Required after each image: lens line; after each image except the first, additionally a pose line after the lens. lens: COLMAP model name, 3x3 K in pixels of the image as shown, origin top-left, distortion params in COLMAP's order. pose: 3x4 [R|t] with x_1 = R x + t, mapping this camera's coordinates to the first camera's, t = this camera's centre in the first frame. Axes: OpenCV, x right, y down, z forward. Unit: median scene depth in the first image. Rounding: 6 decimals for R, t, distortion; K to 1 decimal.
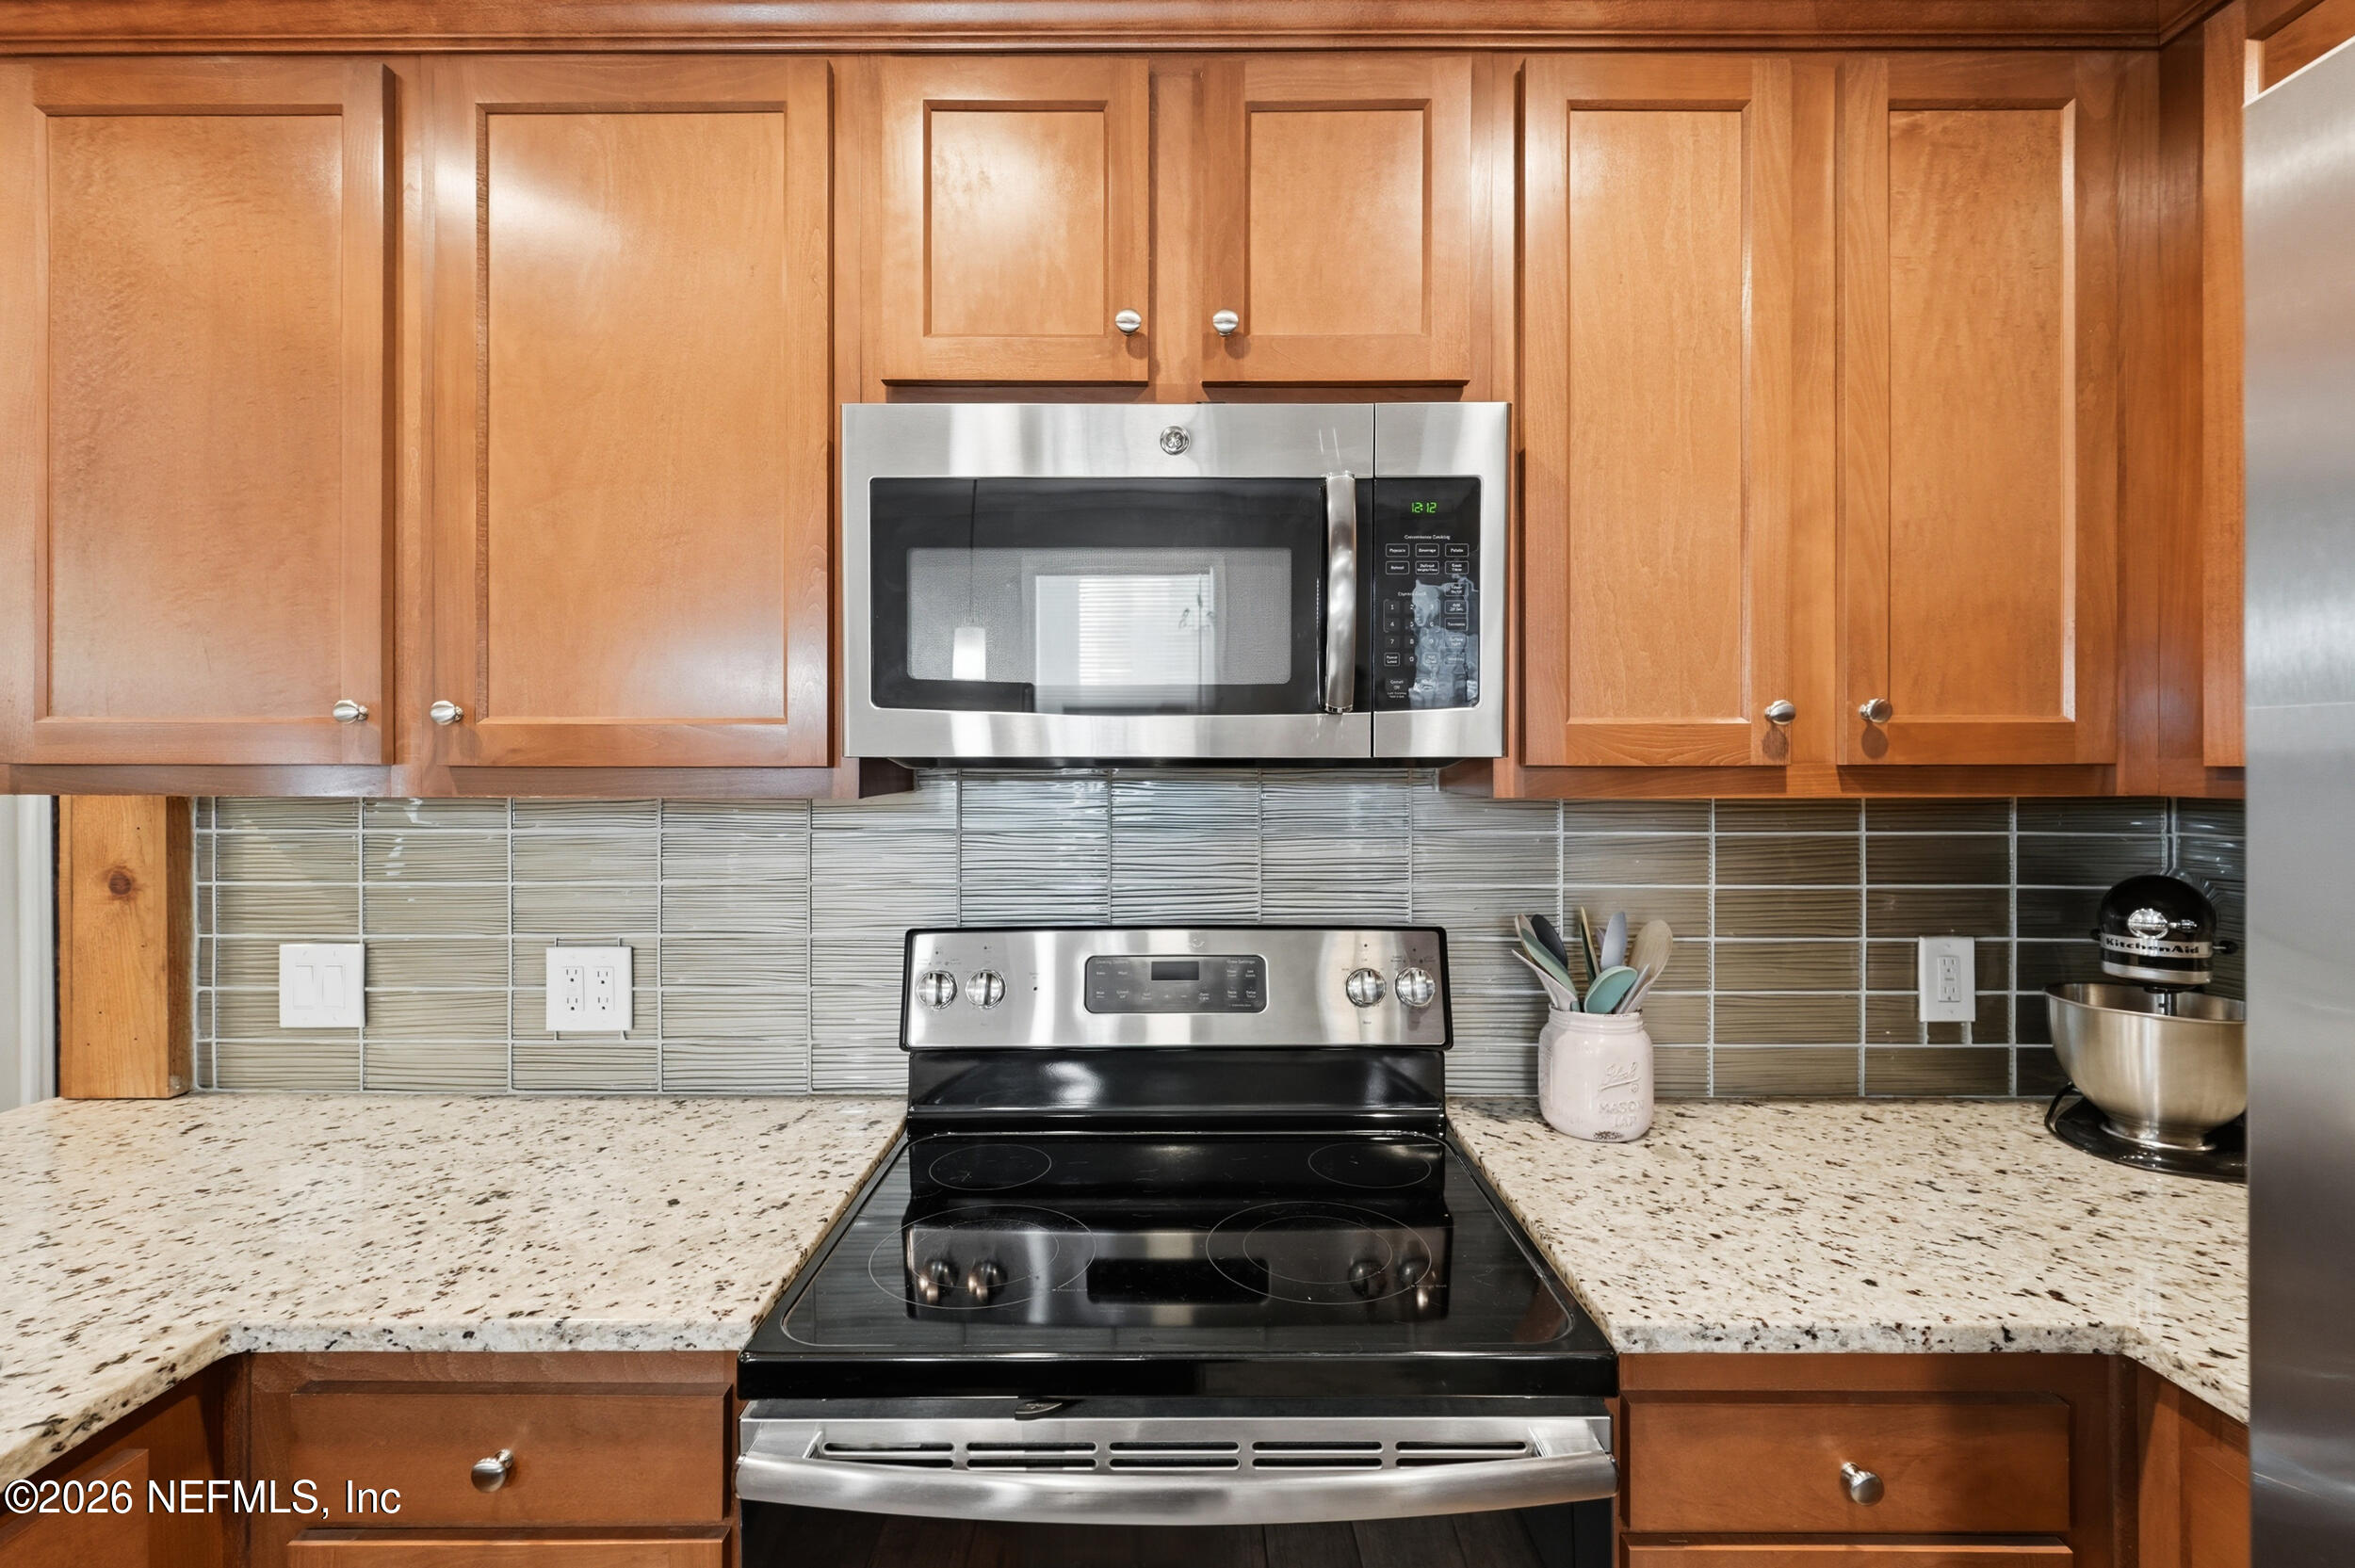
lens RADIAL K [[972.3, 0, 1177.5], [0, 972.3, 784.0], [0, 0, 1]] dist [0.000644, -0.000022]
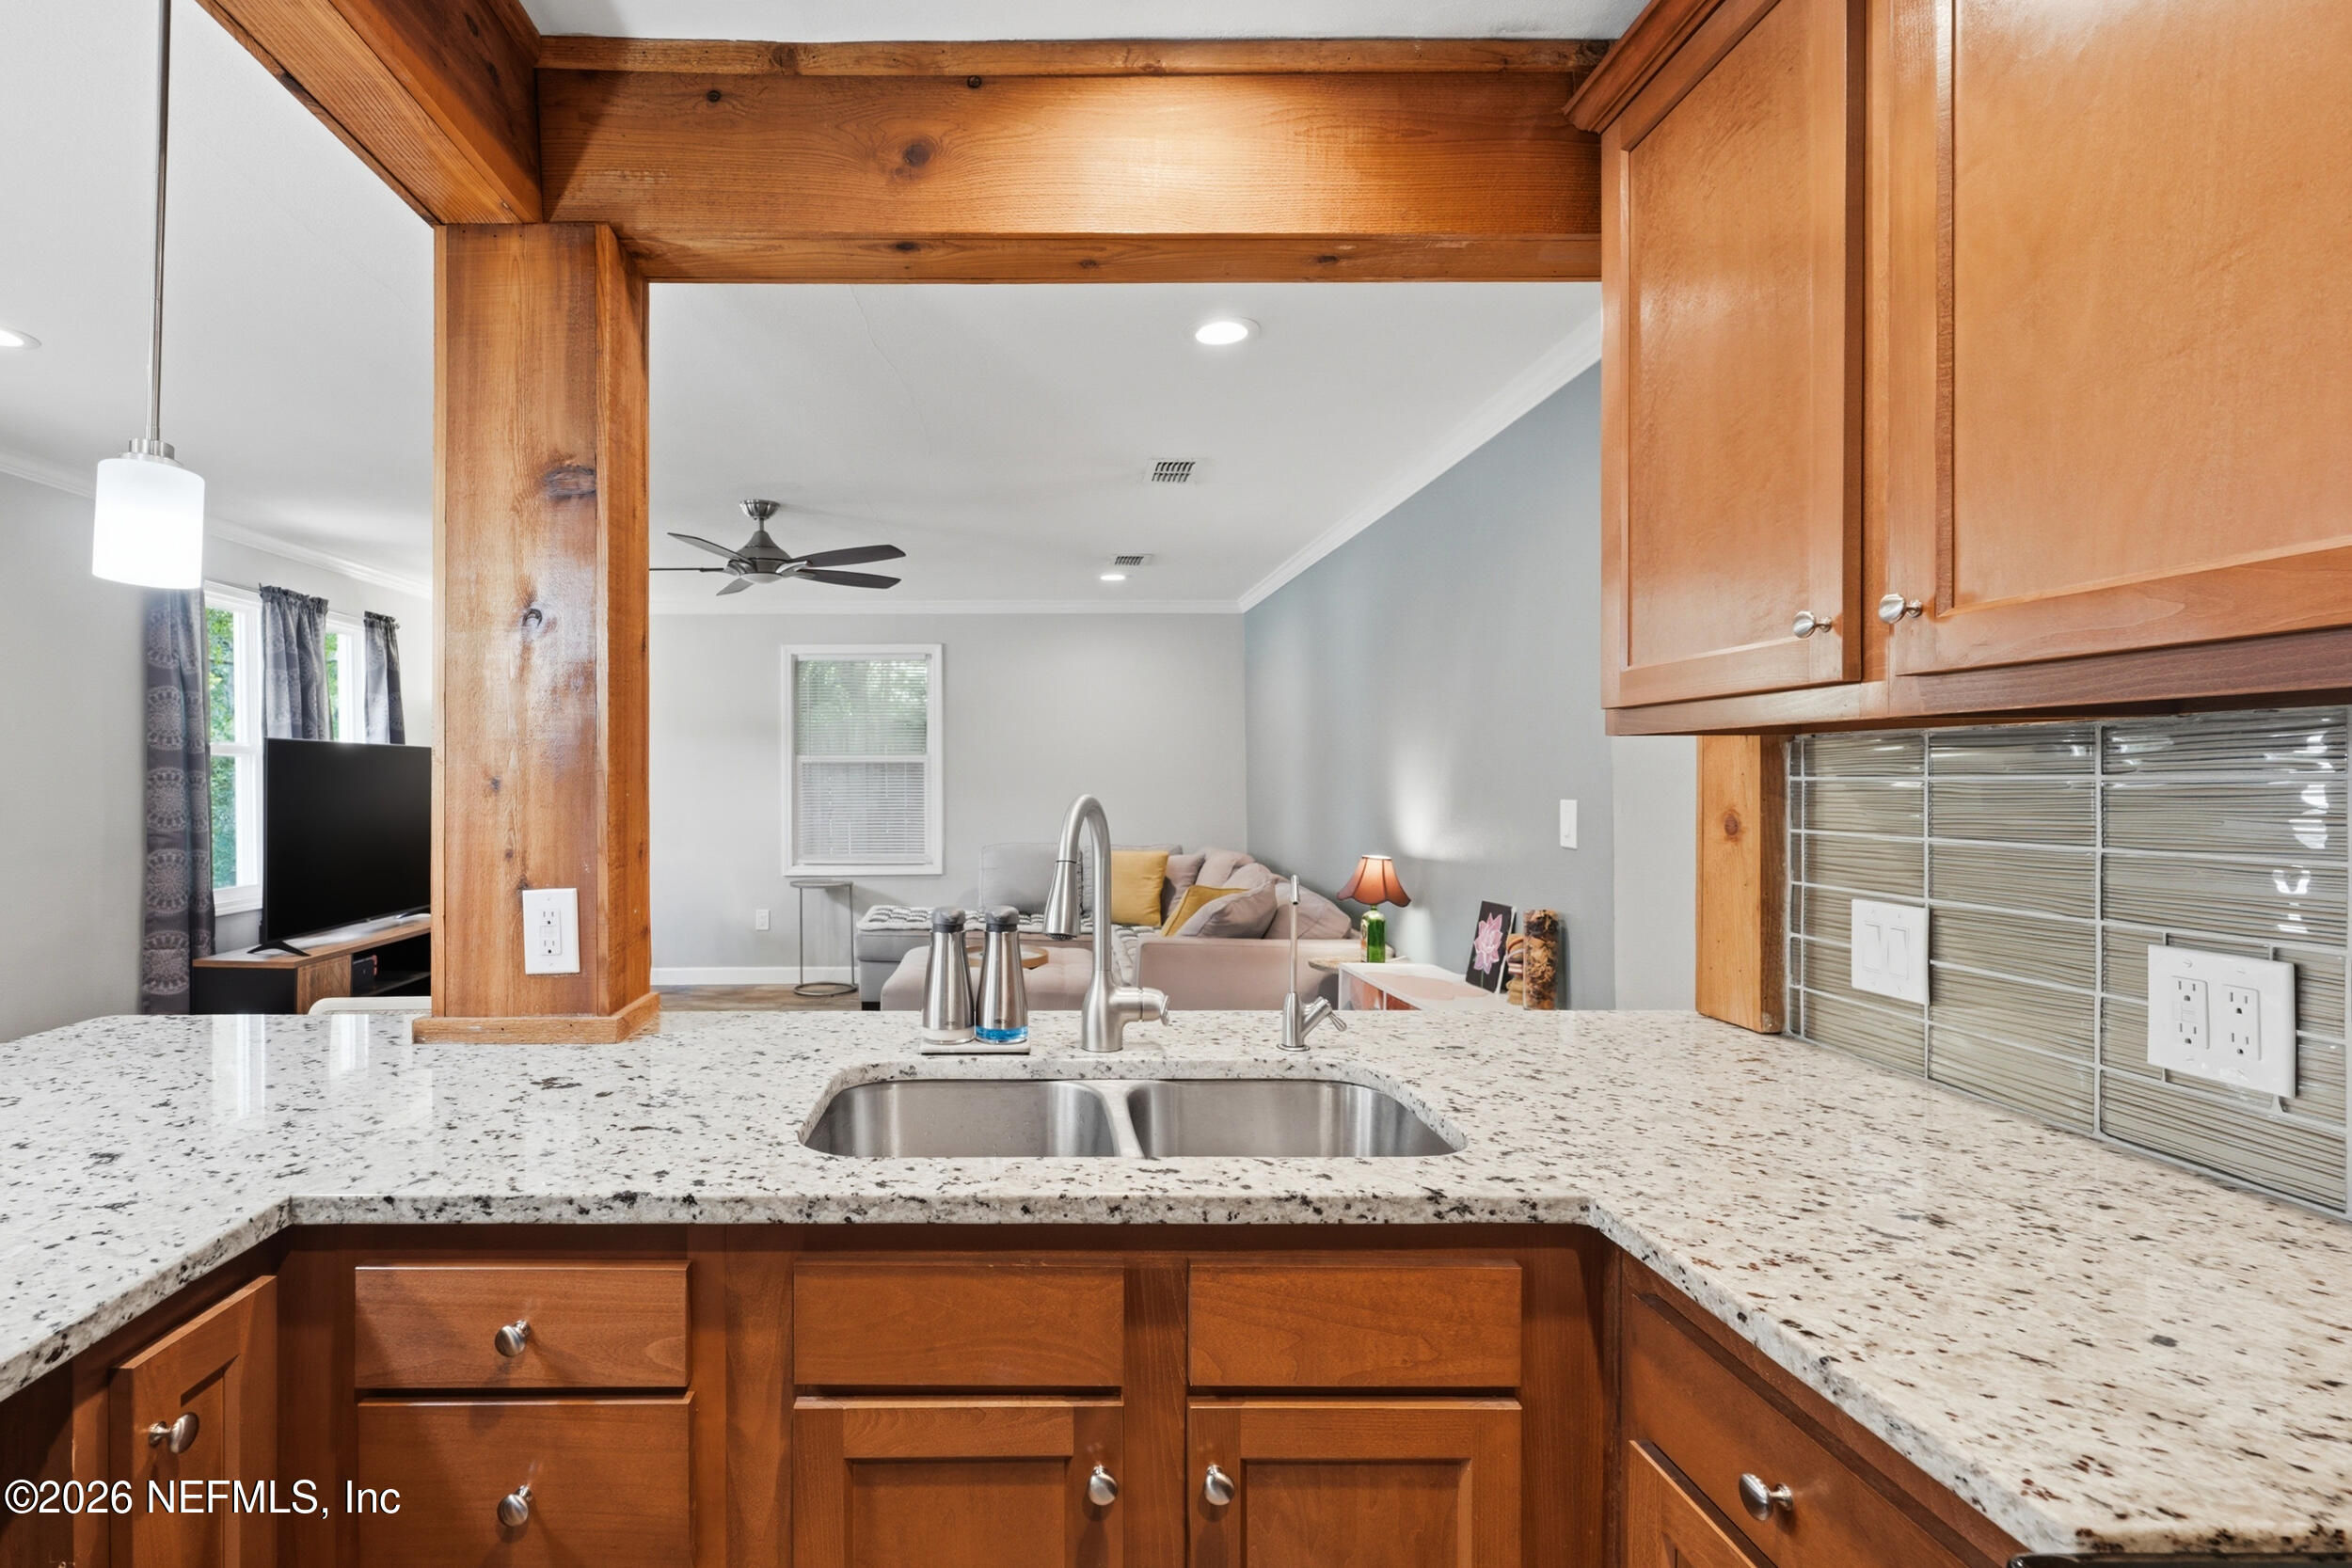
lens RADIAL K [[1101.9, 0, 1067.0], [0, 1101.9, 792.2], [0, 0, 1]] dist [0.000654, 0.000286]
pose [[0.056713, 0.008625, -0.998353, 0.111592], [0.000486, 0.999962, 0.008667, 0.060944], [0.998390, -0.000977, 0.056707, 0.214471]]
